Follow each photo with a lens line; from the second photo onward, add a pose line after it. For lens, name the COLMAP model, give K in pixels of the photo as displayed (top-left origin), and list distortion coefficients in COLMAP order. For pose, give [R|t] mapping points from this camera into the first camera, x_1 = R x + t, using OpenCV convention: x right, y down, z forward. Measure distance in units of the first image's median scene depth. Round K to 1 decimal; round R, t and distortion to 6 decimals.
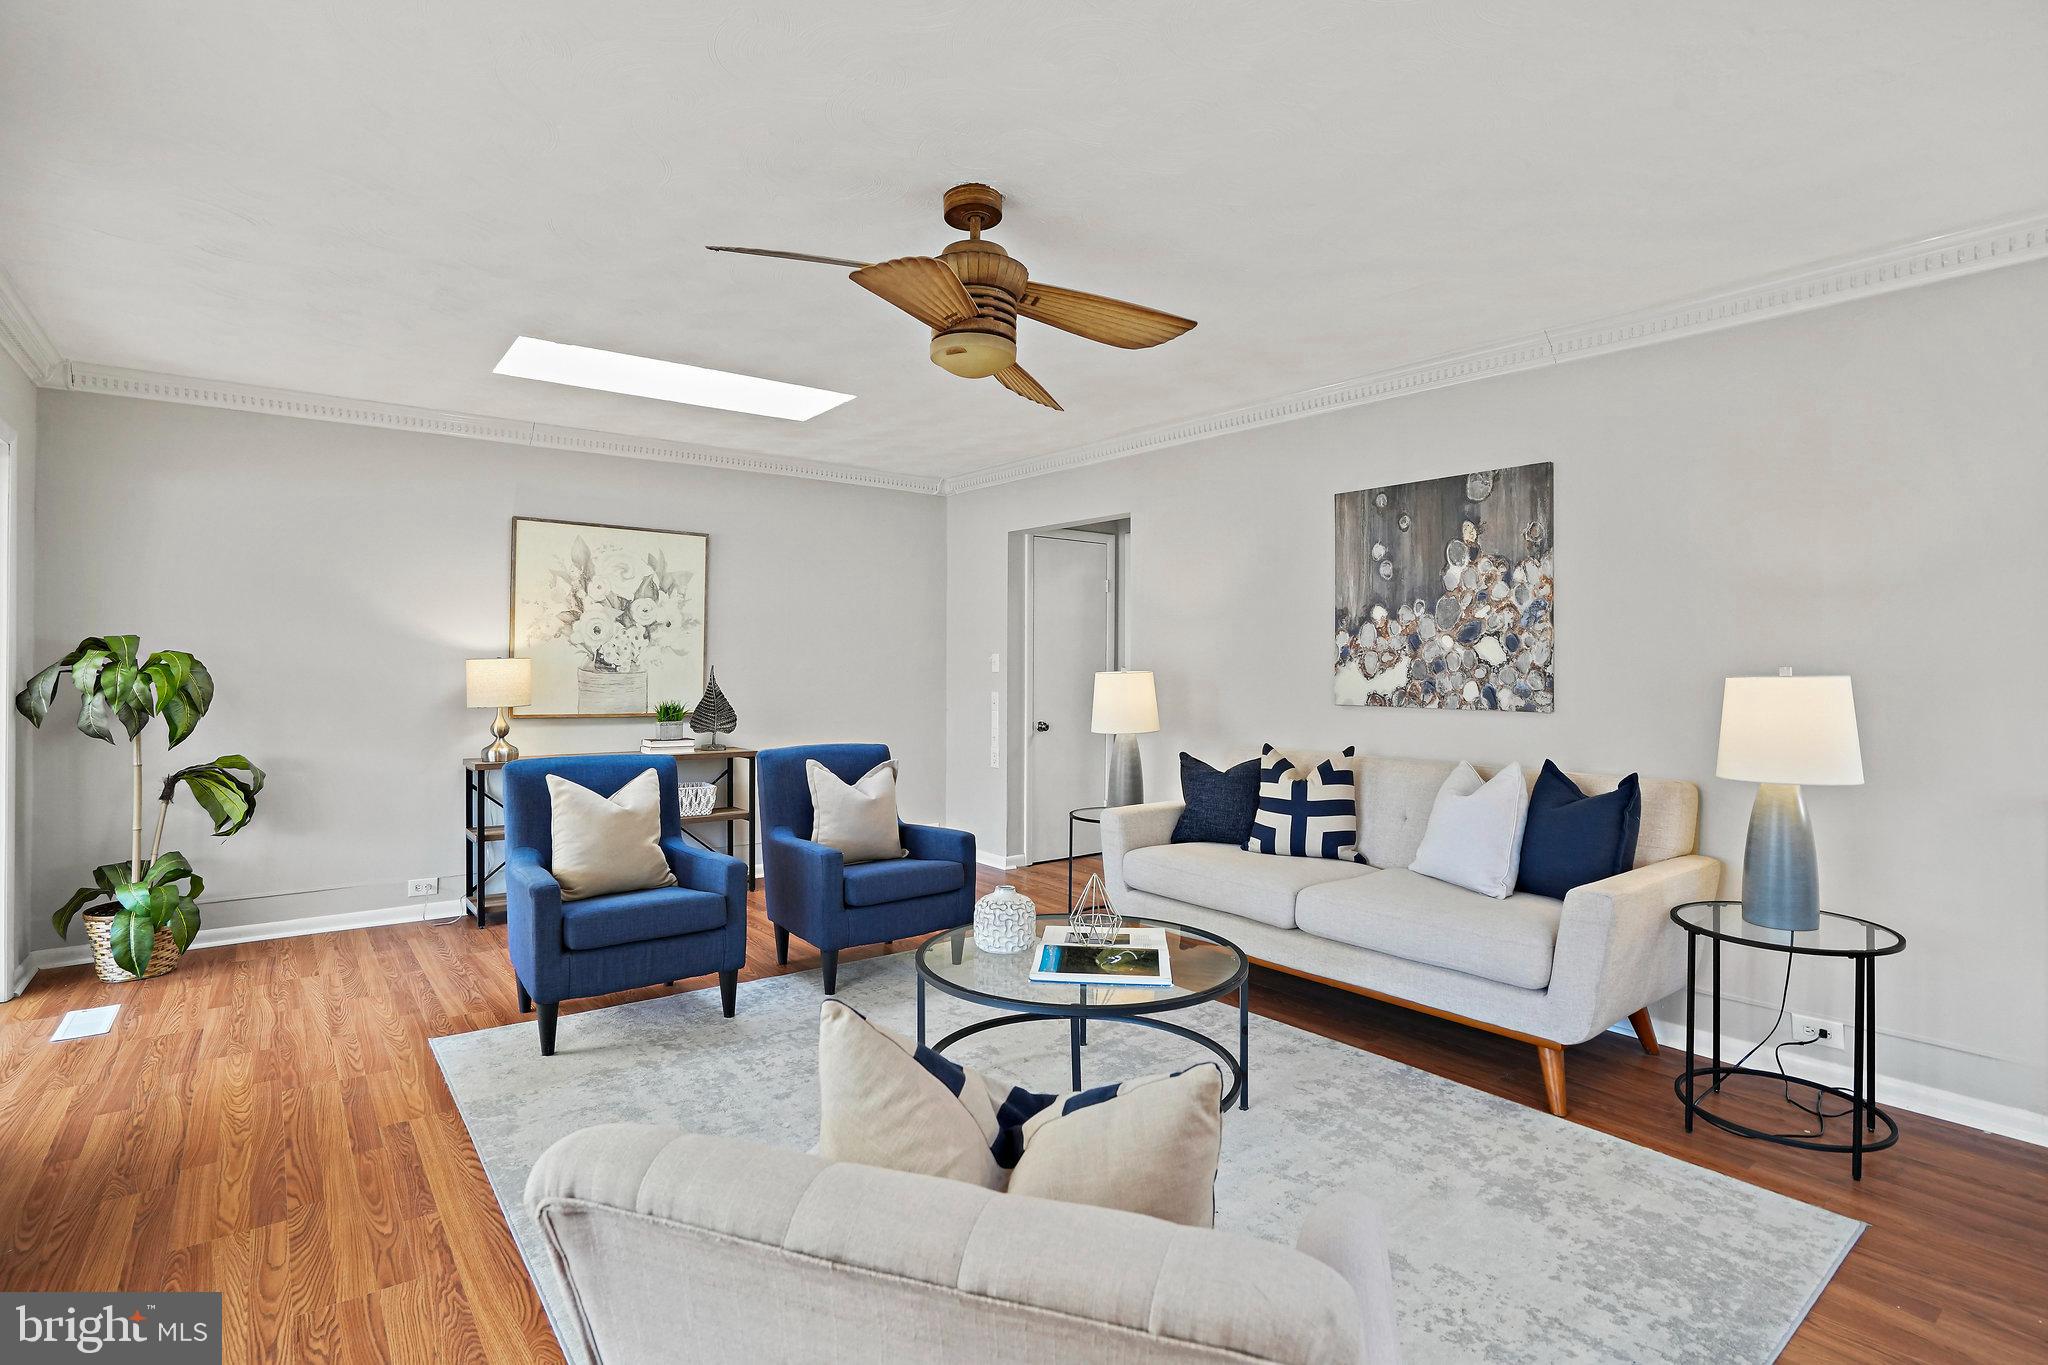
lens RADIAL K [[991.5, 0, 1000.7], [0, 991.5, 646.5], [0, 0, 1]] dist [-0.036213, 0.011960]
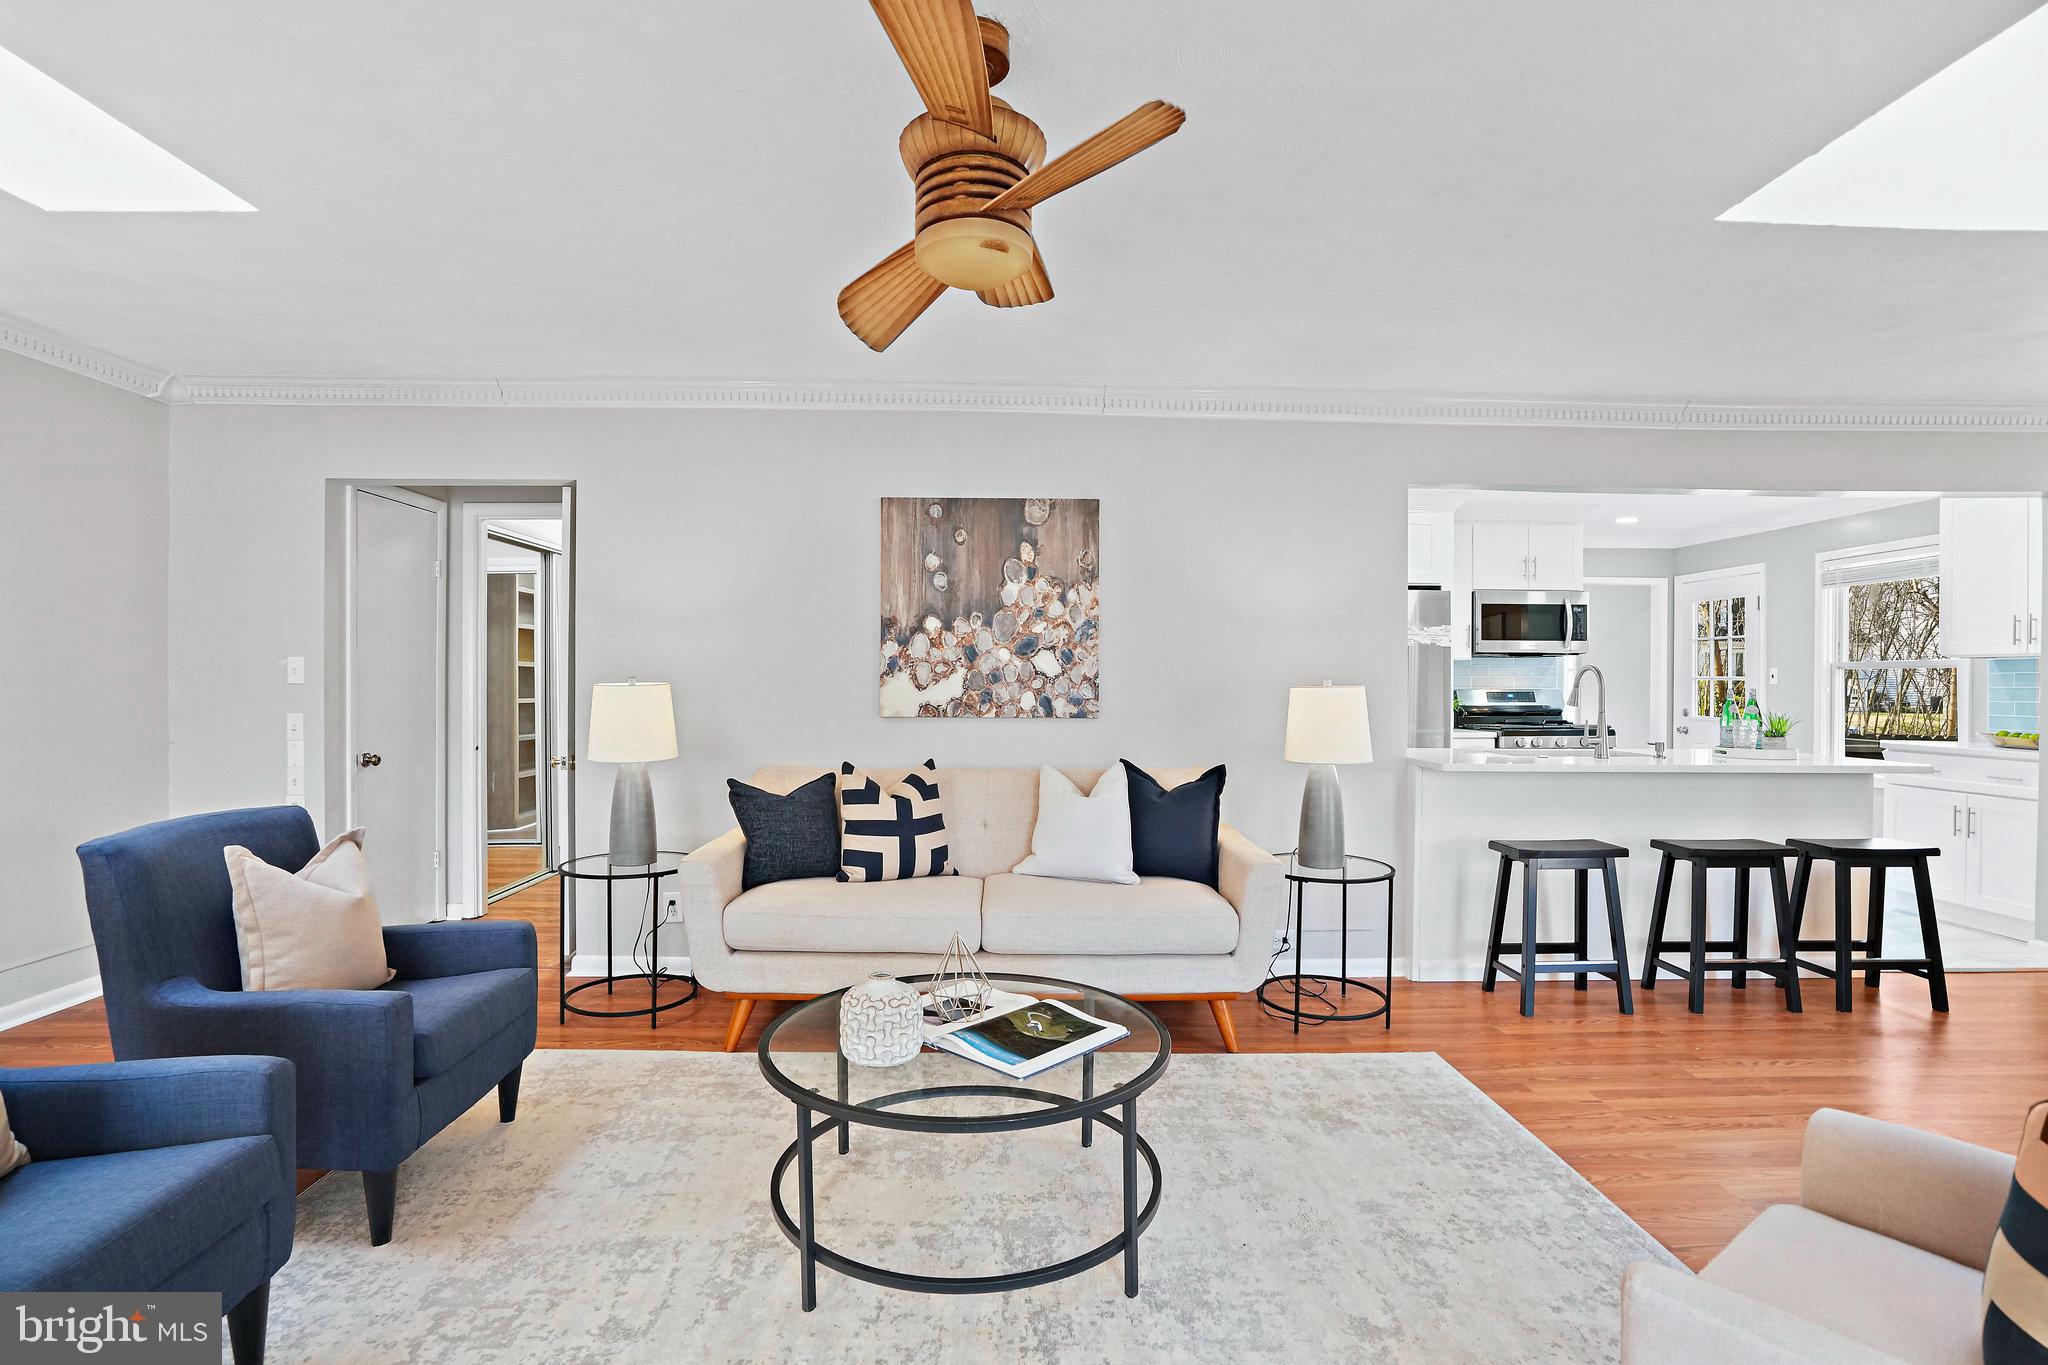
lens RADIAL K [[991.5, 0, 1017.2], [0, 991.5, 687.1], [0, 0, 1]] dist [-0.036213, 0.011960]
pose [[0.599218, -0.008978, 0.800536, -0.392546], [-0.019054, 0.999494, 0.025472, 0.003084], [-0.800360, -0.030516, 0.598743, 0.351226]]
